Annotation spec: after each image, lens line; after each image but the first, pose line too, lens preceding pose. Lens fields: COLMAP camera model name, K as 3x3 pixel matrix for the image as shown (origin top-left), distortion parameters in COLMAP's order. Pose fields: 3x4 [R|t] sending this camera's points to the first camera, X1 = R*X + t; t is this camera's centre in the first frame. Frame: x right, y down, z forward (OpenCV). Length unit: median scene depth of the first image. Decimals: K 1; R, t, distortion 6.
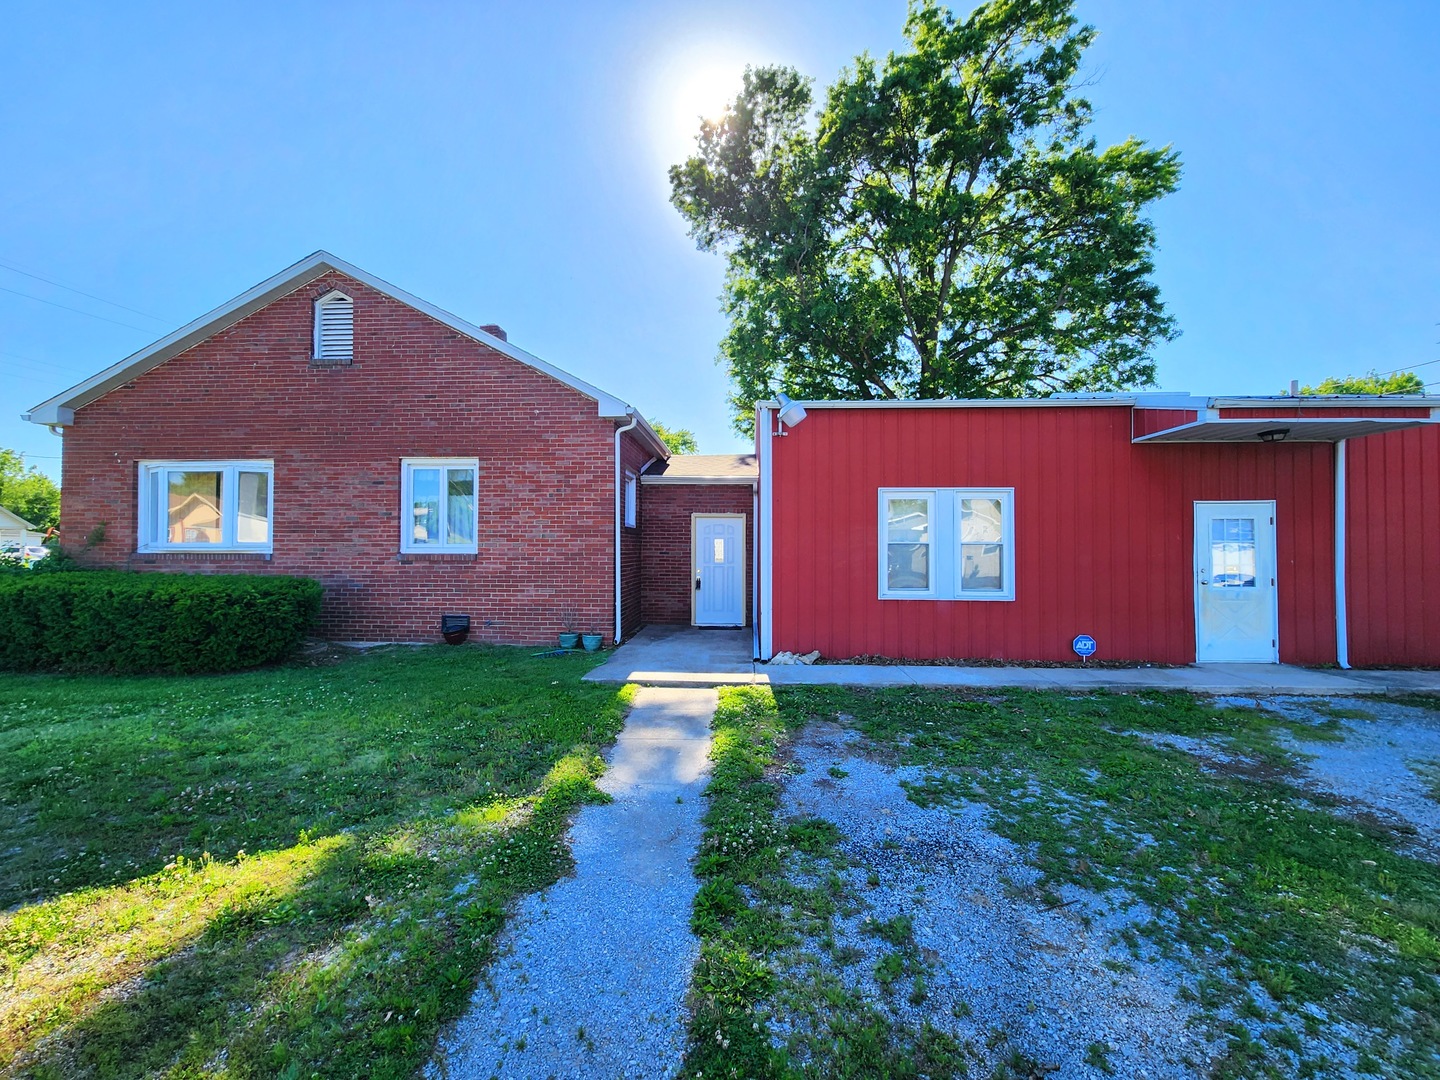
lens RADIAL K [[587.8, 0, 715.8], [0, 587.8, 538.8], [0, 0, 1]] dist [-0.000383, -0.002283]
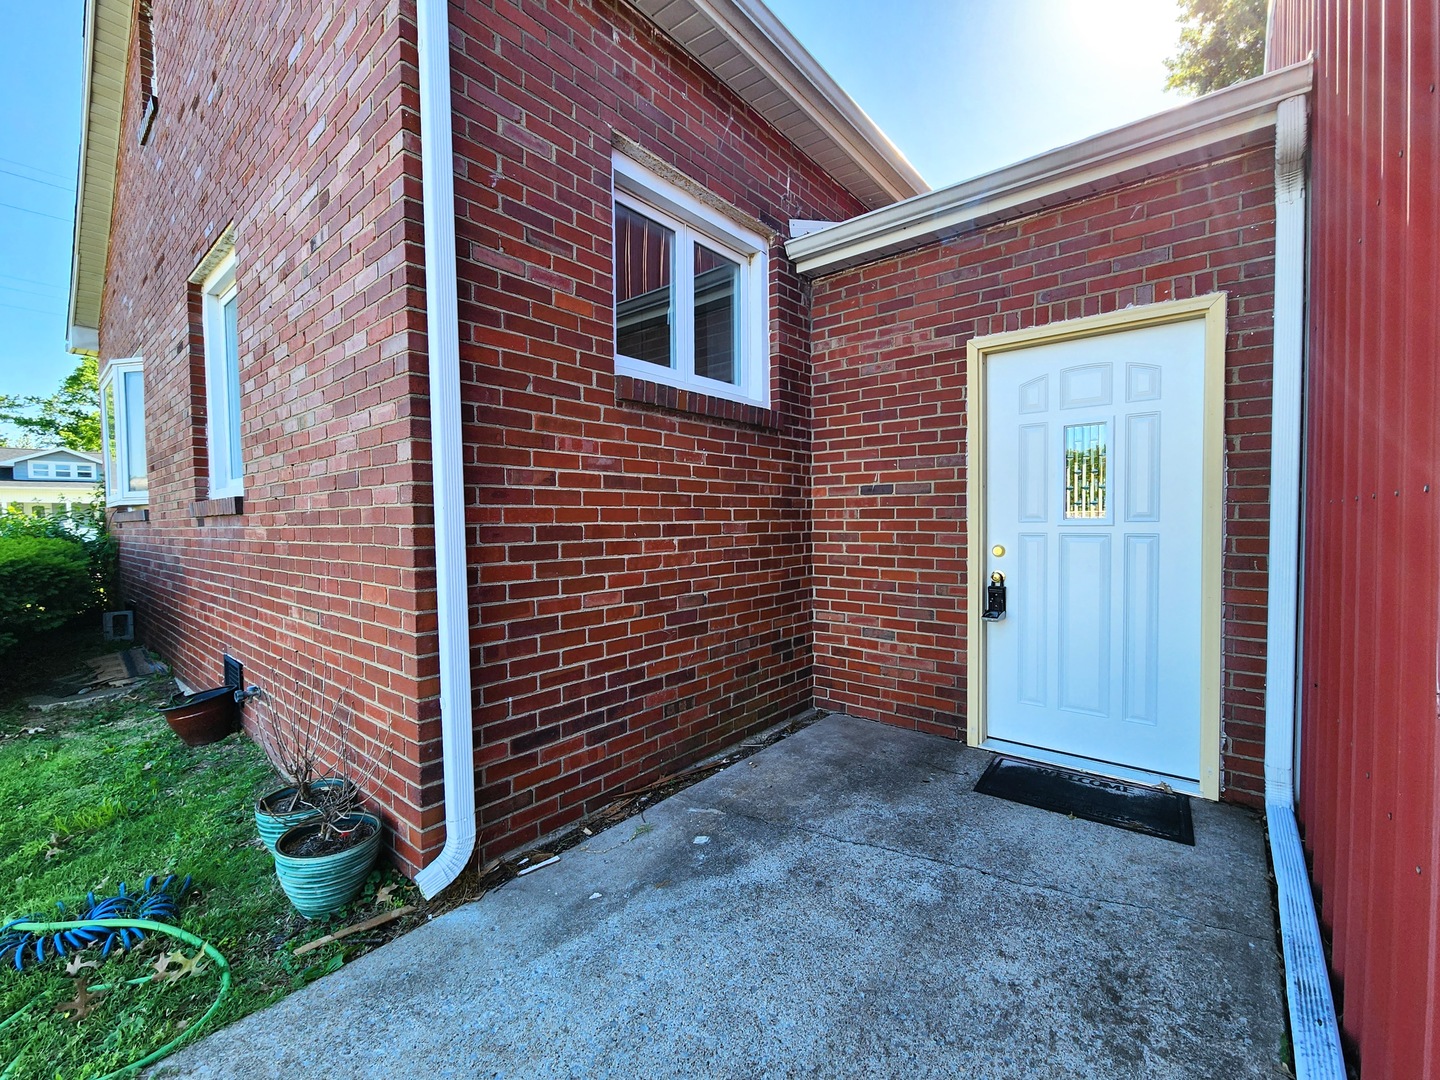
lens RADIAL K [[587.8, 0, 730.6], [0, 587.8, 539.0], [0, 0, 1]] dist [-0.000383, -0.002283]
pose [[0.804061, 0.006914, -0.594506, 0.046048], [0.020412, 0.999022, 0.039226, 0.050489], [0.594196, -0.043675, 0.803134, 0.992774]]
